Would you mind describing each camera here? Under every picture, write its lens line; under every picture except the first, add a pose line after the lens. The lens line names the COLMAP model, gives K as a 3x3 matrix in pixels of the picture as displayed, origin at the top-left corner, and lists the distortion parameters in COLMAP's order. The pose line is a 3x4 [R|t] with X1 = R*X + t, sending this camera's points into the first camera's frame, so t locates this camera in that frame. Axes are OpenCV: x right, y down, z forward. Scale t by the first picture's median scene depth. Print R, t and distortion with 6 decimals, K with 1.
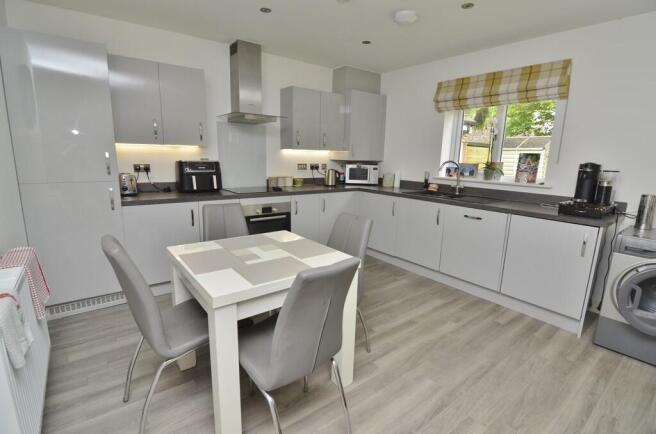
lens RADIAL K [[315.7, 0, 328.3], [0, 315.7, 217.8], [0, 0, 1]] dist [-0.002137, -0.000195]
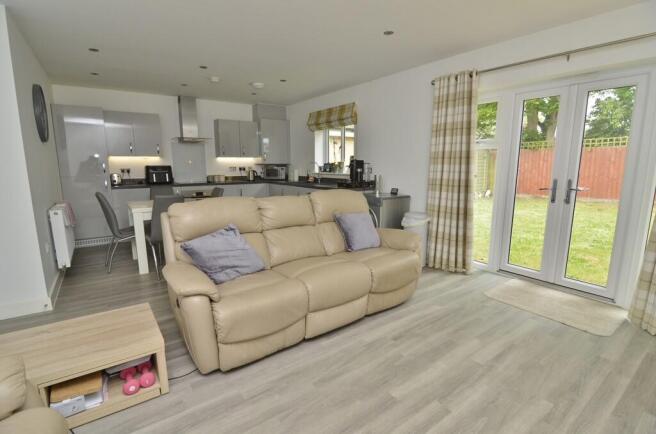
lens RADIAL K [[315.7, 0, 327.7], [0, 315.7, 218.1], [0, 0, 1]] dist [-0.002137, -0.000195]
pose [[0.998919, -0.021577, -0.041180, 0.480179], [0.020440, 0.999404, -0.027835, 0.143440], [0.041756, 0.026963, 0.998764, -0.557700]]
